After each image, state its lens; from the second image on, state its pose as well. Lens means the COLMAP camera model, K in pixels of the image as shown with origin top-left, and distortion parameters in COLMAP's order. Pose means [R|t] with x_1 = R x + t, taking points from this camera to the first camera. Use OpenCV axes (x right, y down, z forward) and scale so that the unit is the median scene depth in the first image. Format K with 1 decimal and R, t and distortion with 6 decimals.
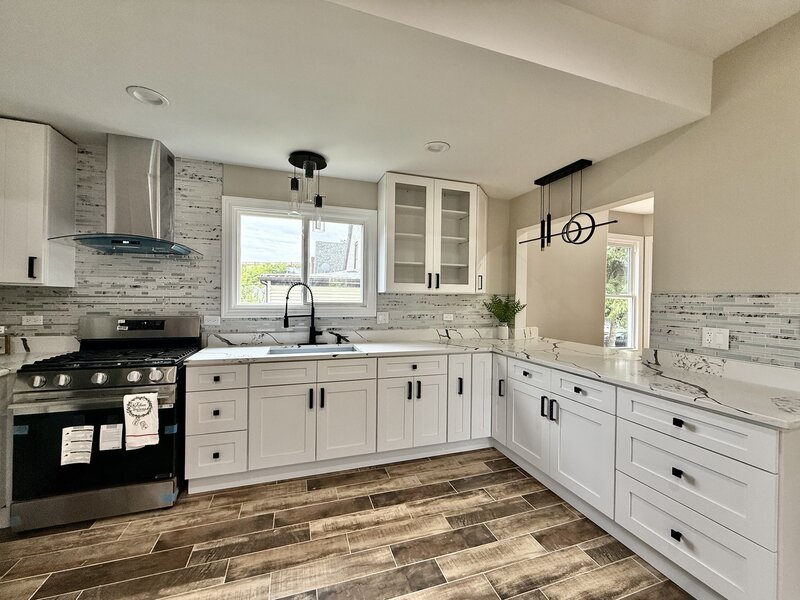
lens RADIAL K [[318.2, 0, 400.0], [0, 318.2, 300.0], [0, 0, 1]] dist [0.000257, -0.000021]
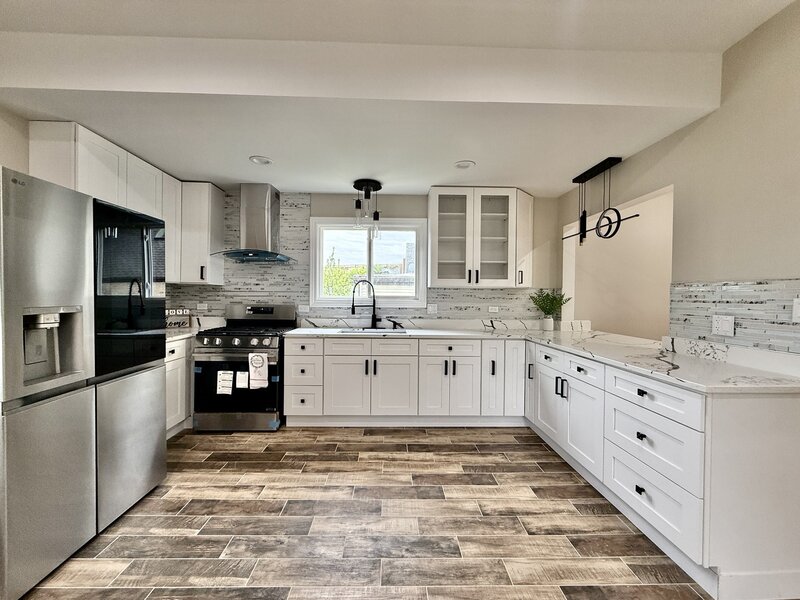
lens RADIAL K [[318.2, 0, 400.0], [0, 318.2, 300.0], [0, 0, 1]] dist [0.000257, -0.000021]
pose [[0.958241, 0.000134, -0.285961, 0.231977], [0.000350, 0.999999, 0.001643, 0.029262], [0.285961, -0.001675, 0.958240, -0.227466]]
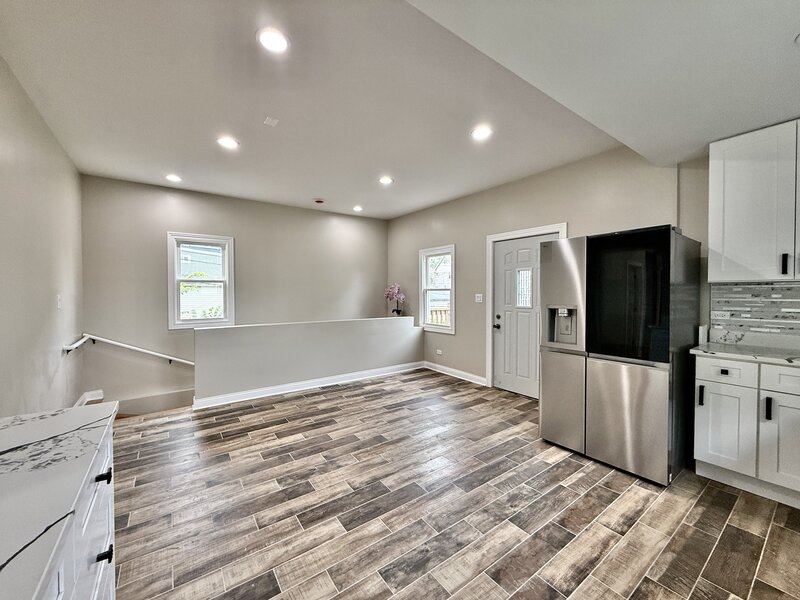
lens RADIAL K [[308.4, 0, 400.0], [0, 308.4, 300.0], [0, 0, 1]] dist [0.000055, -0.000004]
pose [[-0.948827, -0.007484, -0.315708, 0.332751], [-0.017779, 0.999400, 0.029739, -0.001474], [0.315296, 0.033830, -0.948390, 1.152022]]
